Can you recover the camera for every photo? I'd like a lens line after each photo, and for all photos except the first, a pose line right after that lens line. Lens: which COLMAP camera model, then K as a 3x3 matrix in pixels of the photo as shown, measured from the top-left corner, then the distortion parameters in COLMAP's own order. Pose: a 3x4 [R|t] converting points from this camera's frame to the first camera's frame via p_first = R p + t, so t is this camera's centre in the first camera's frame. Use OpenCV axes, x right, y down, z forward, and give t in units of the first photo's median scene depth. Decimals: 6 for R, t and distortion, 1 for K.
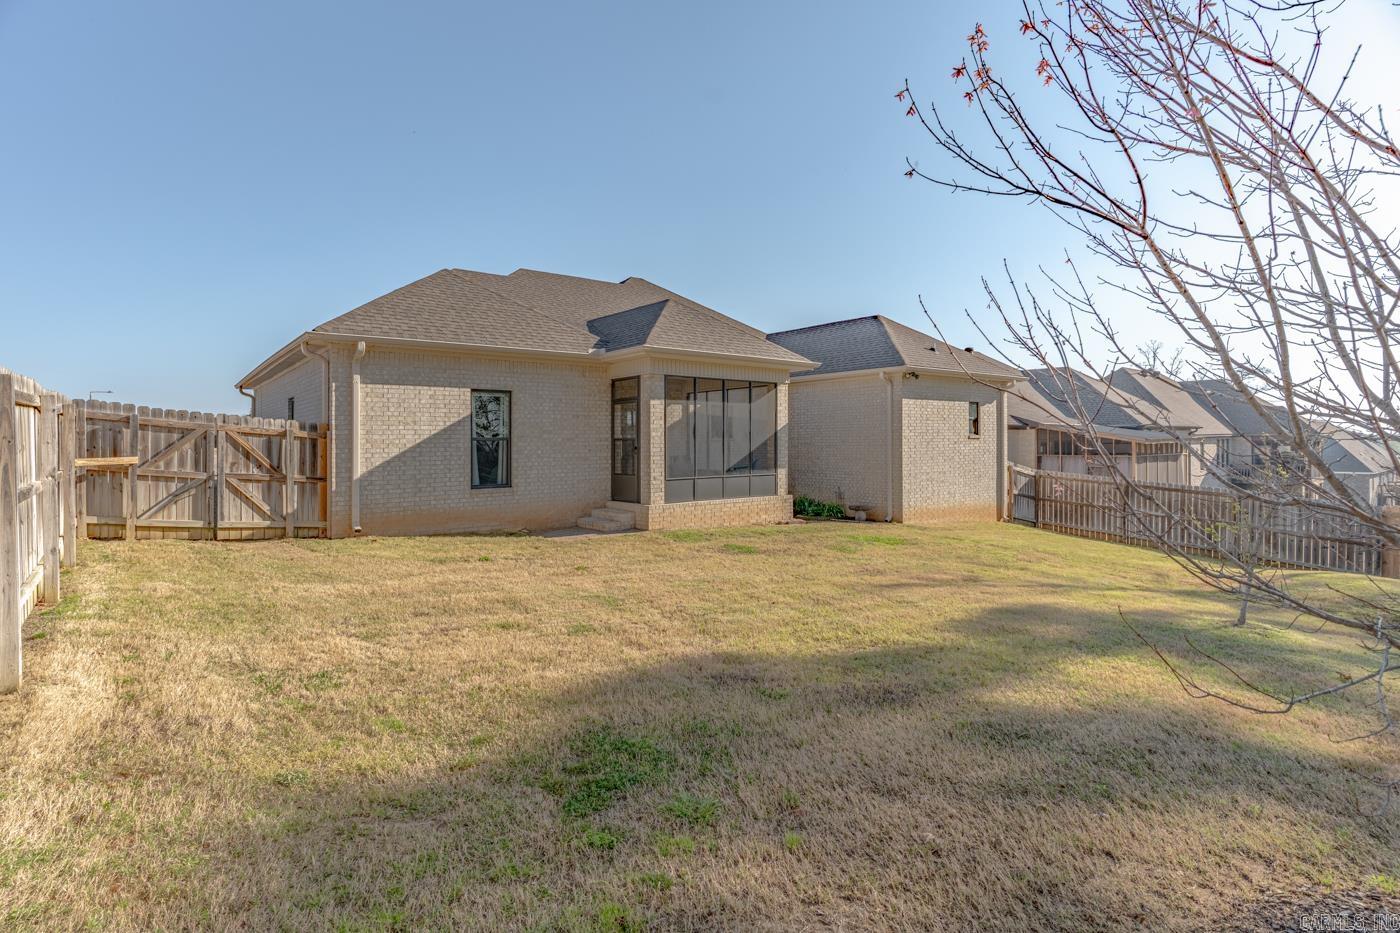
lens RADIAL K [[675.7, 0, 696.3], [0, 675.7, 433.9], [0, 0, 1]] dist [0.006158, -0.002629]
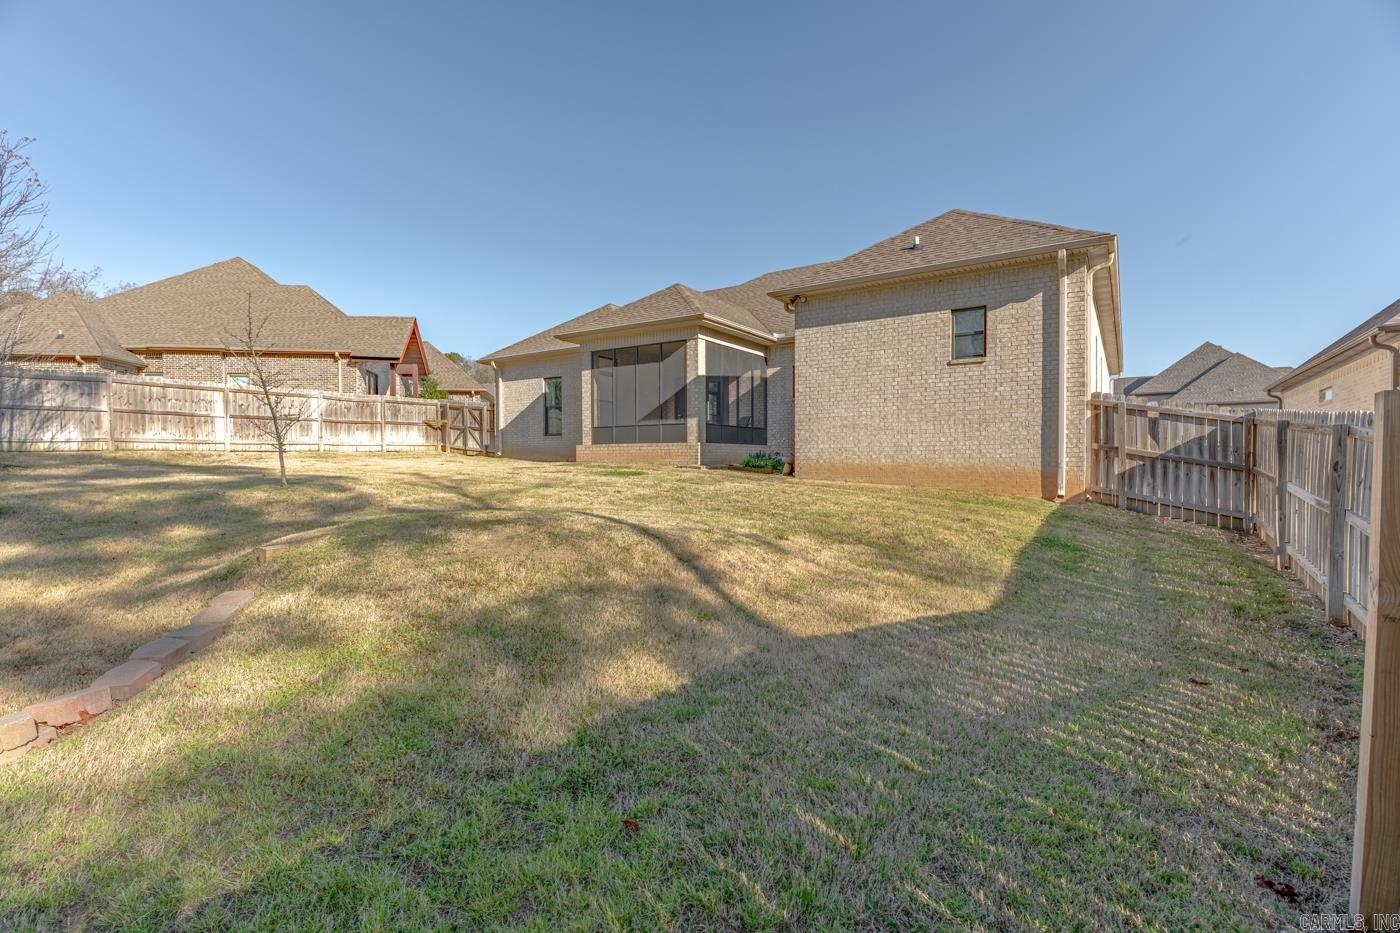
lens RADIAL K [[675.7, 0, 693.1], [0, 675.7, 462.8], [0, 0, 1]] dist [0.006158, -0.002629]
pose [[0.301858, 0.005753, -0.953336, 1.559127], [0.014512, 0.999838, 0.010628, 0.149784], [0.953243, -0.017043, 0.301725, 0.907014]]
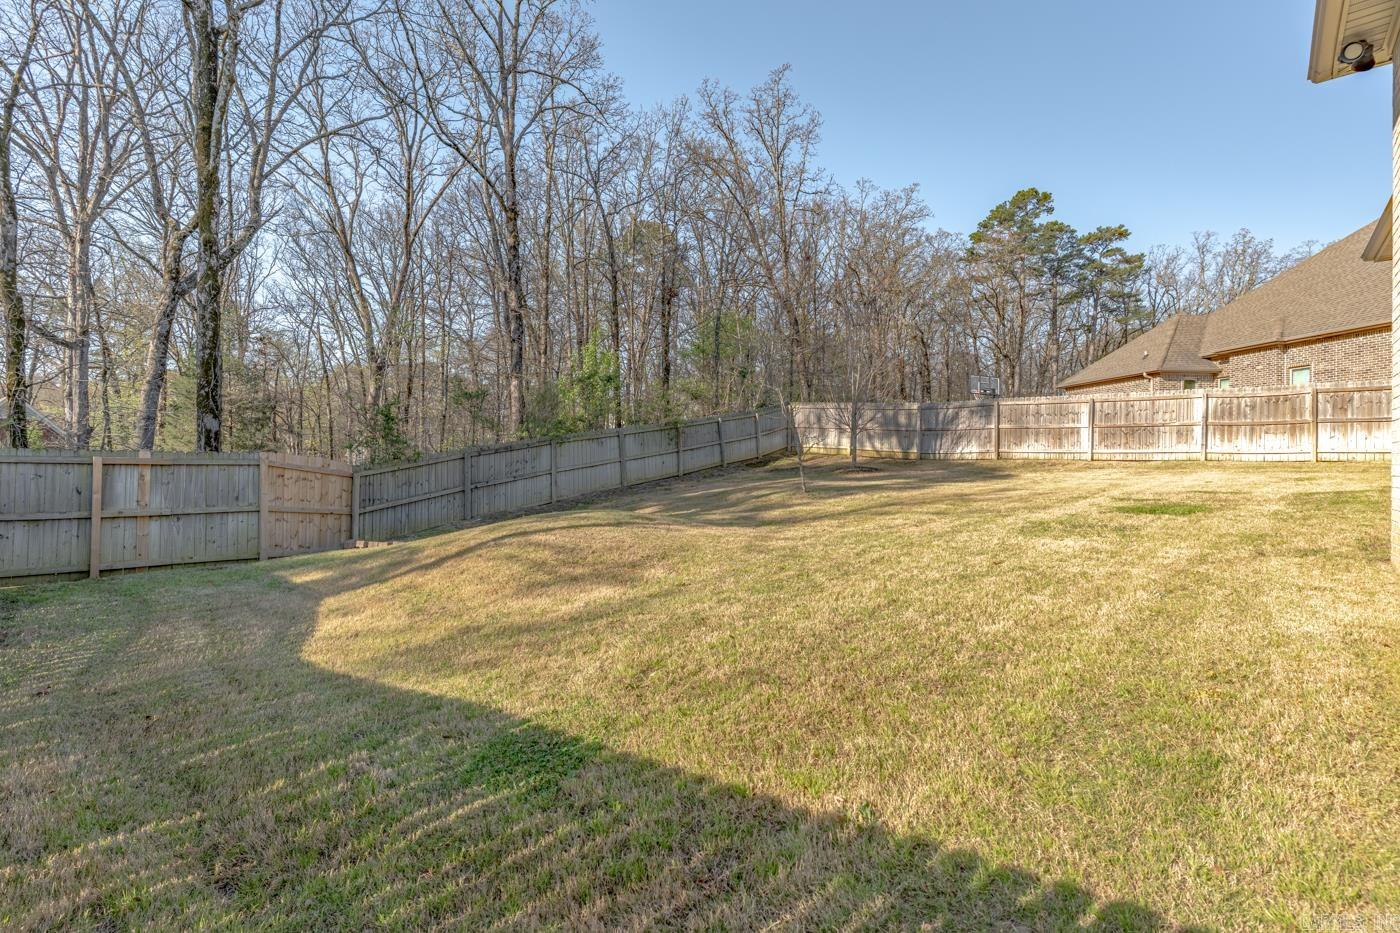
lens RADIAL K [[675.7, 0, 695.2], [0, 675.7, 462.1], [0, 0, 1]] dist [0.006158, -0.002629]
pose [[-0.981297, -0.002940, -0.192479, 0.942995], [-0.002997, 0.999996, 0.000007, 0.129168], [0.192479, 0.000583, -0.981301, 1.788308]]
